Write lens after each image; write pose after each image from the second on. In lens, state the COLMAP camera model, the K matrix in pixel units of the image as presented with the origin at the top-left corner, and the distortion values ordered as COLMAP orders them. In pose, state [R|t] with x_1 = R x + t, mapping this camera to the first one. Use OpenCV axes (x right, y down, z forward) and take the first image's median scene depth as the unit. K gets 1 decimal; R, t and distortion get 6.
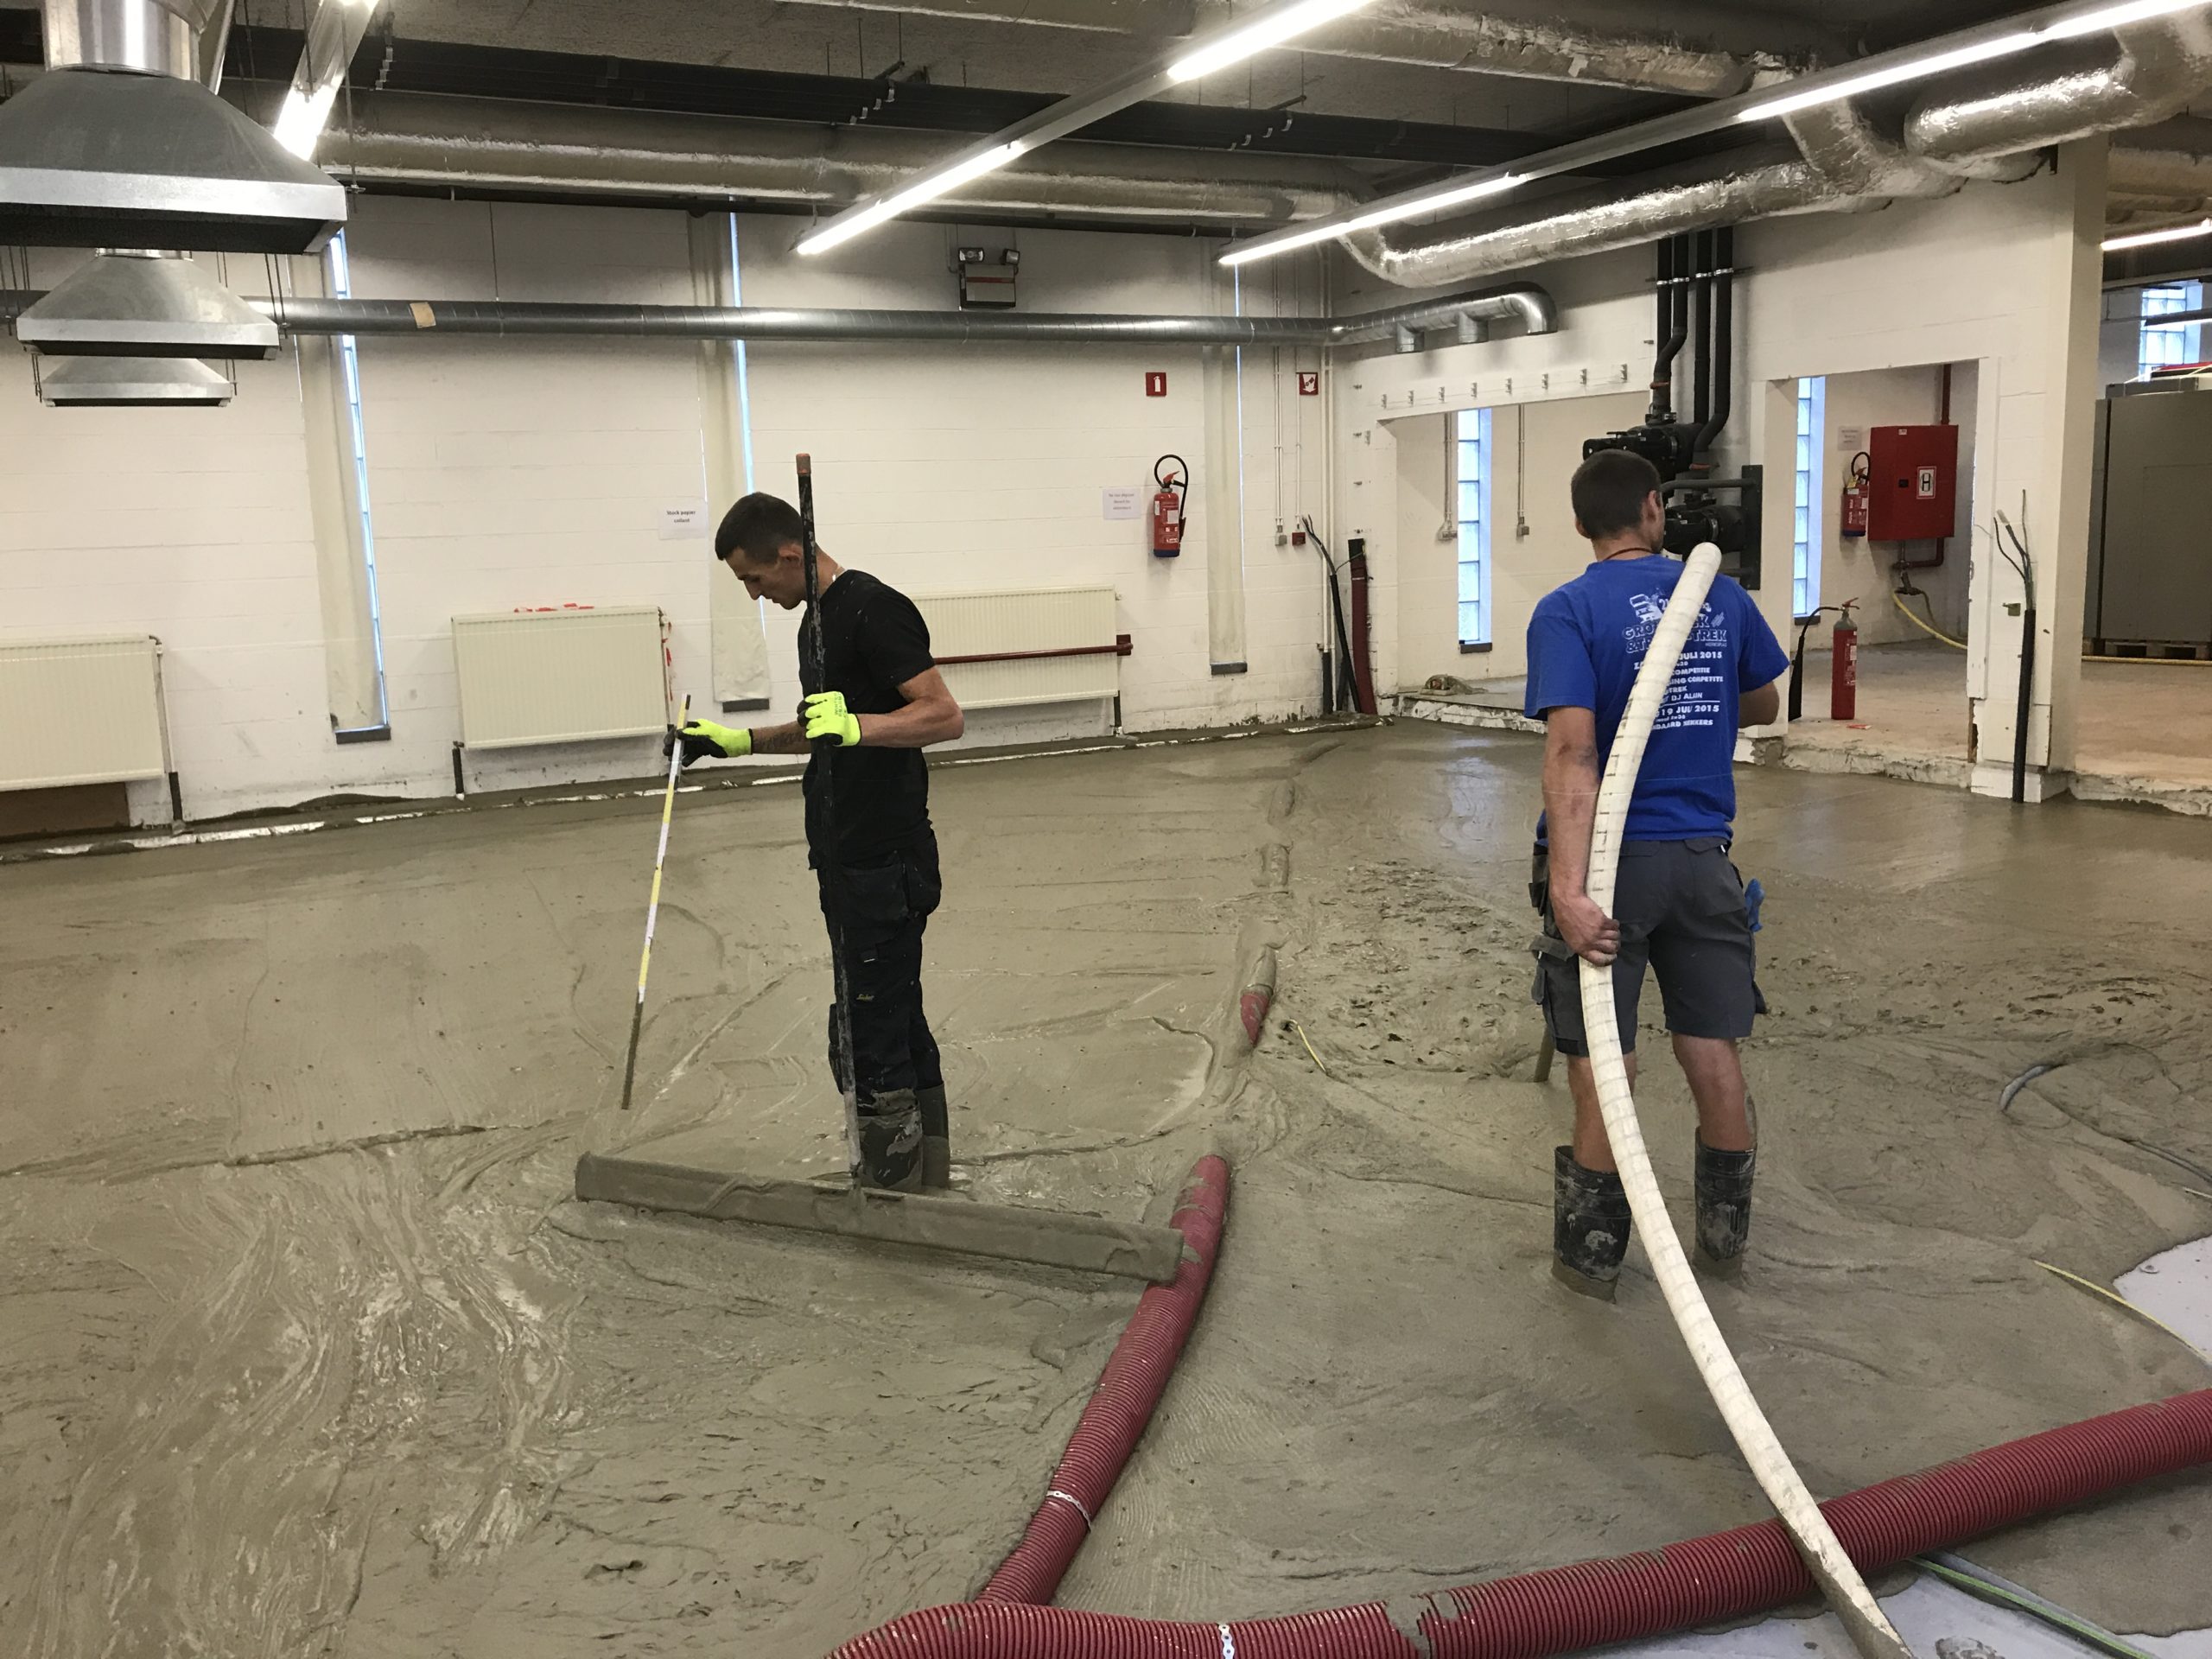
lens RADIAL K [[1825.2, 0, 1106.0], [0, 1825.2, 829.5], [0, 0, 1]] dist [0.039034, -0.023625]
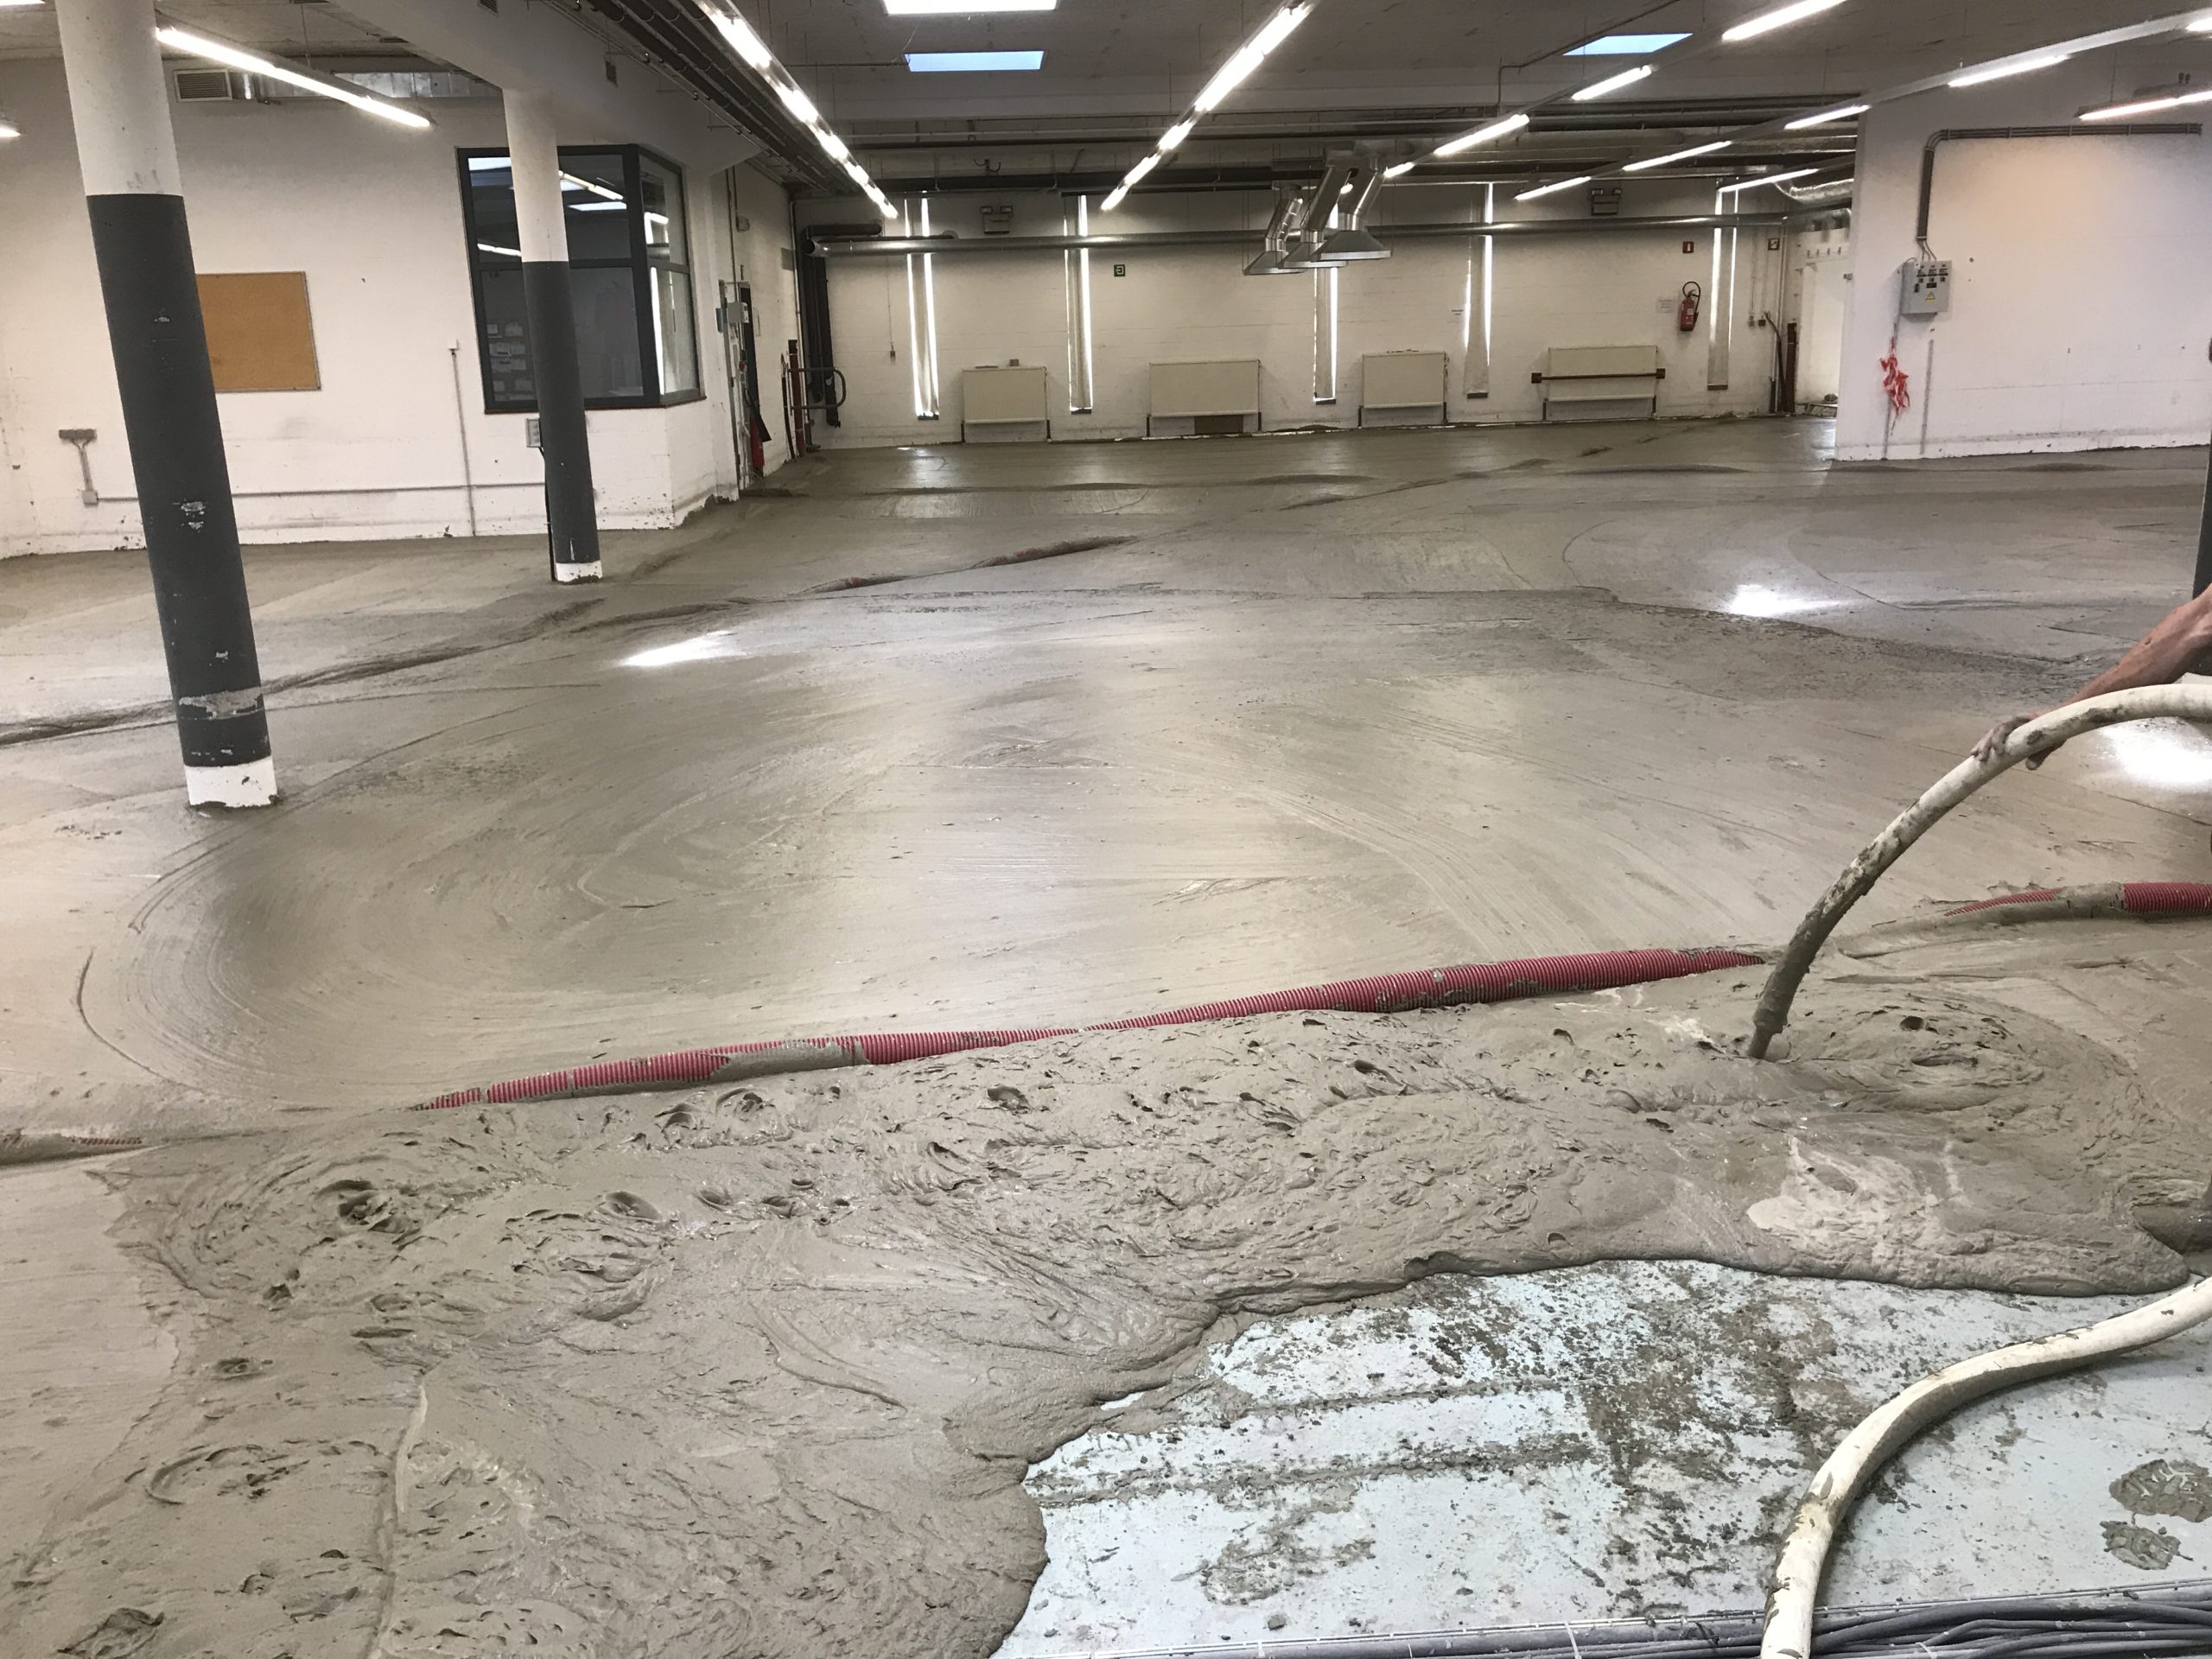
lens RADIAL K [[1855.4, 0, 1104.7], [0, 1855.4, 791.9], [0, 0, 1]] dist [0.036908, -0.011877]
pose [[0.912795, 0.106284, -0.394347, 0.372426], [-0.070606, 0.992073, 0.103951, 0.228698], [0.402269, -0.067042, 0.913063, -1.442543]]
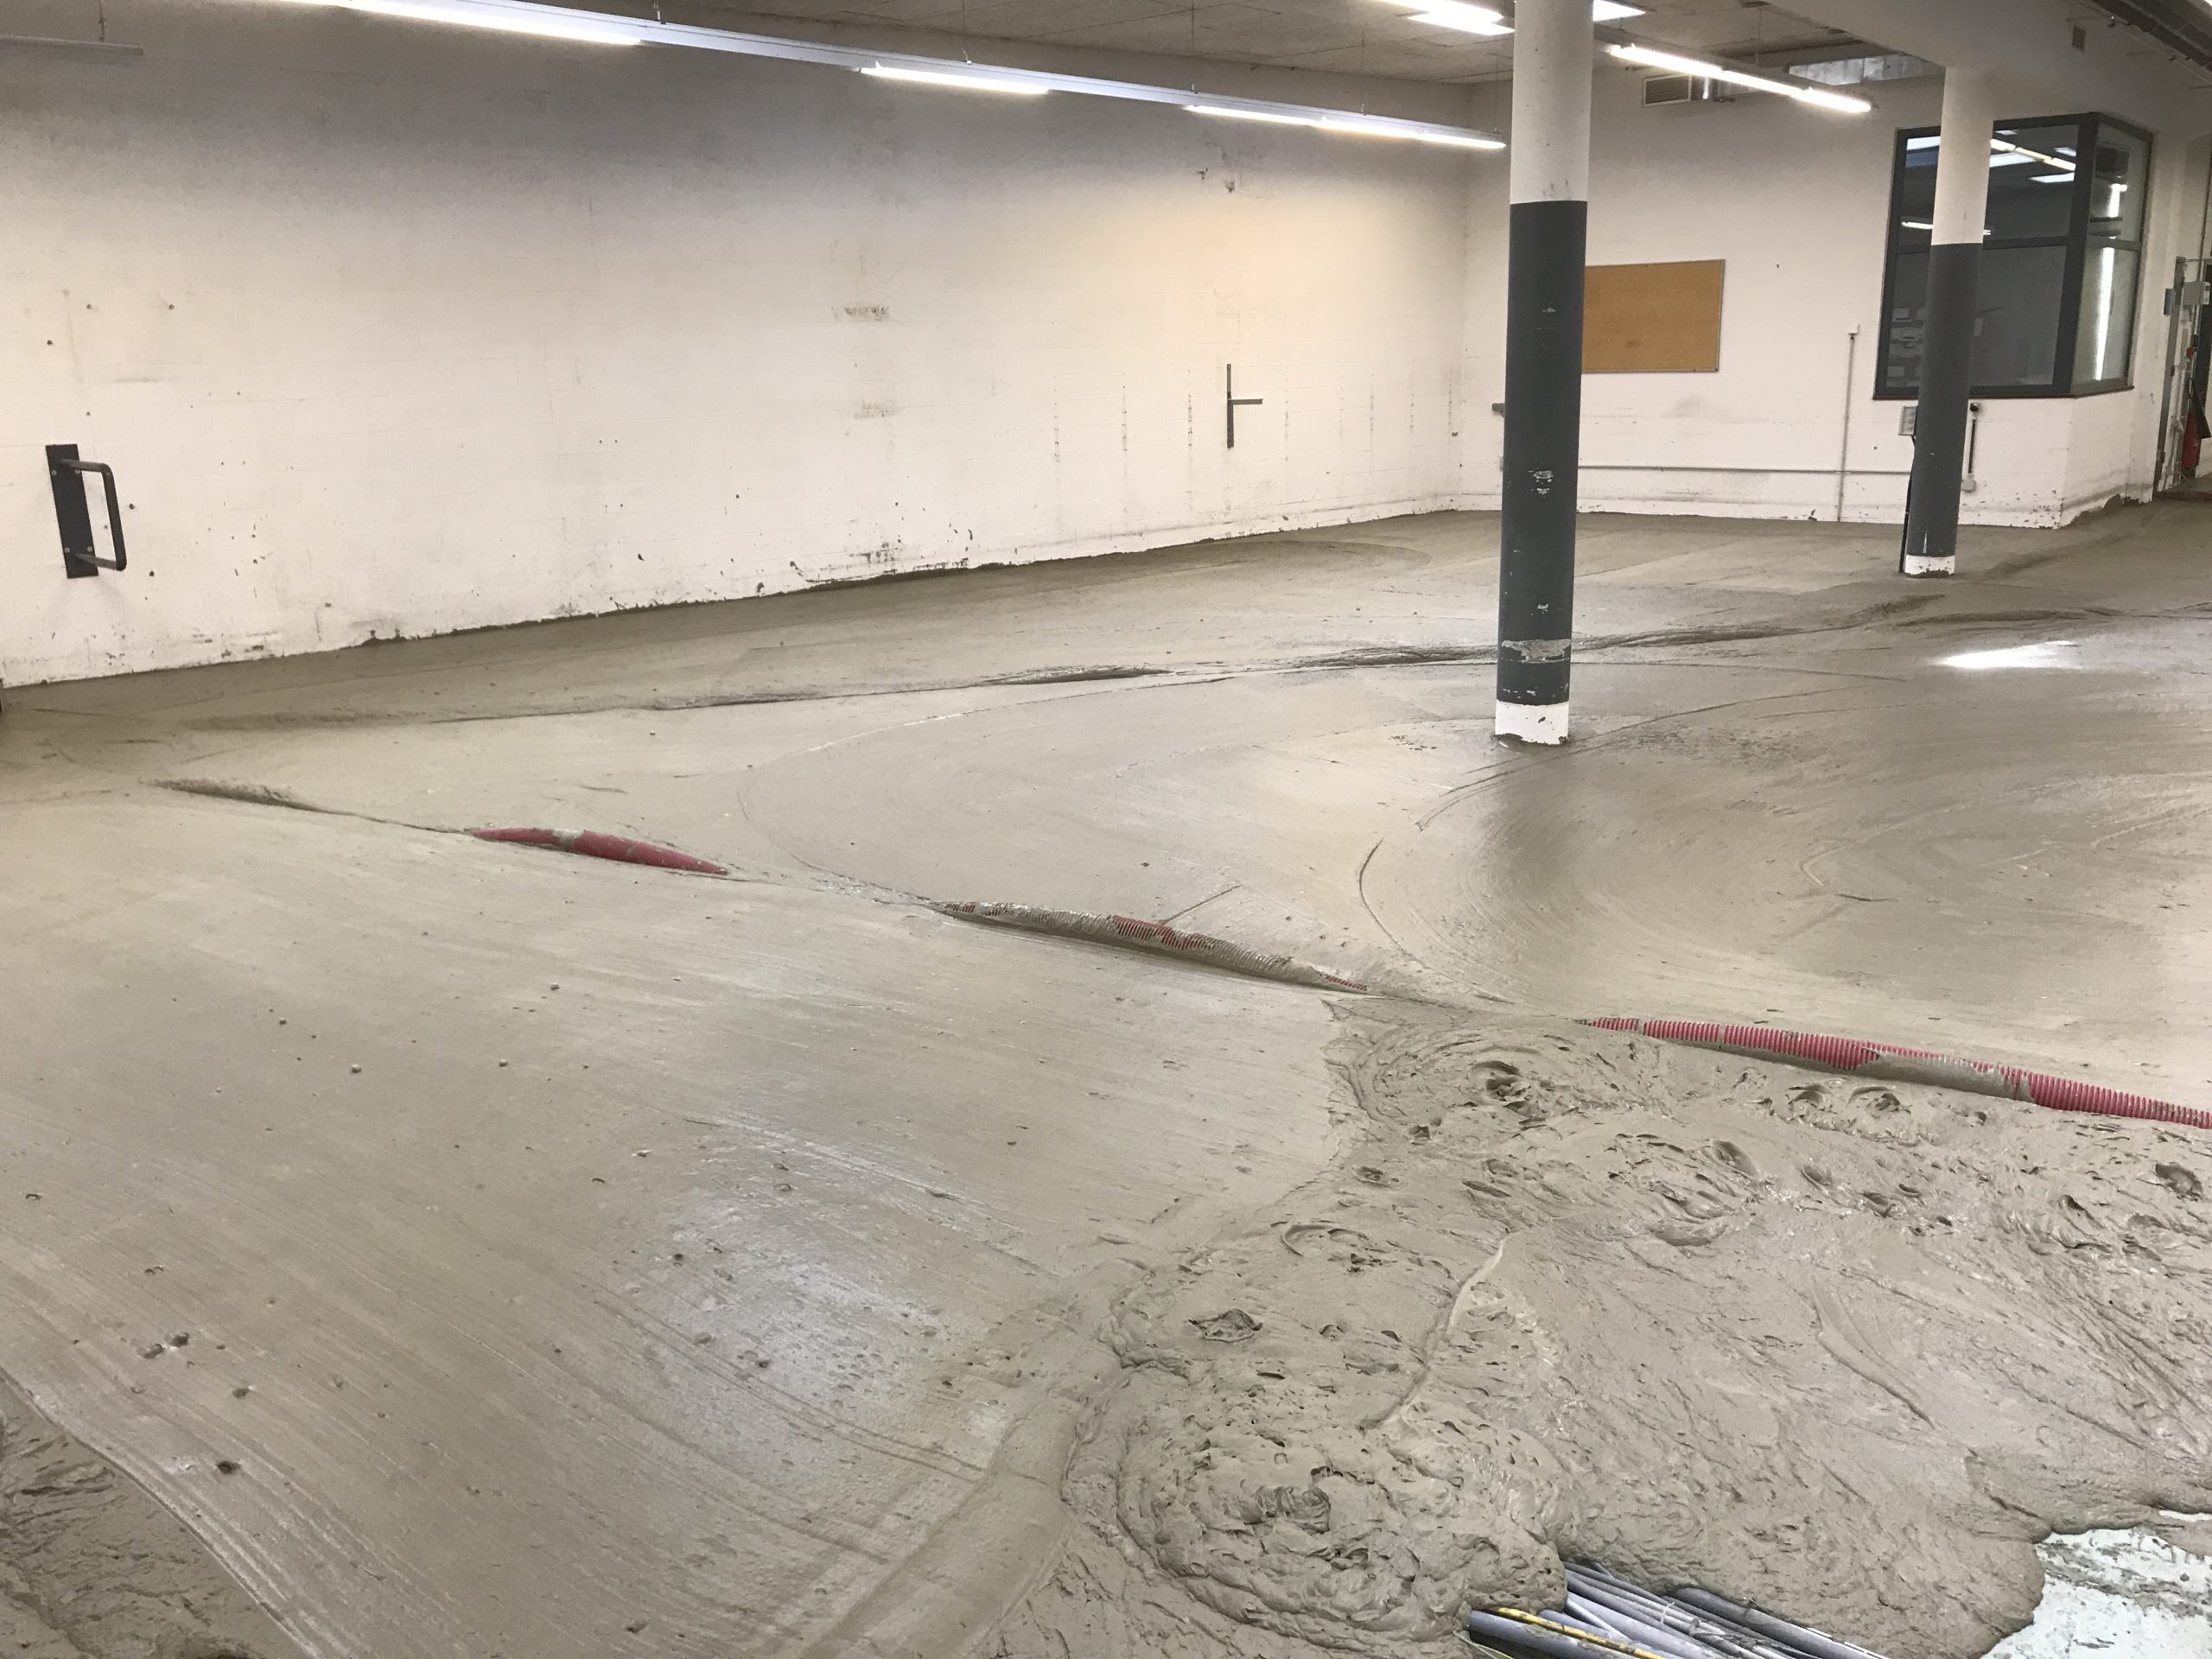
lens RADIAL K [[1825.2, 0, 1106.0], [0, 1825.2, 829.5], [0, 0, 1]] dist [0.039034, -0.023625]
pose [[0.415938, 0.258964, -0.871742, 0.430348], [-0.149554, 0.965024, 0.215318, 0.223858], [0.897012, 0.040813, 0.440119, -1.438049]]
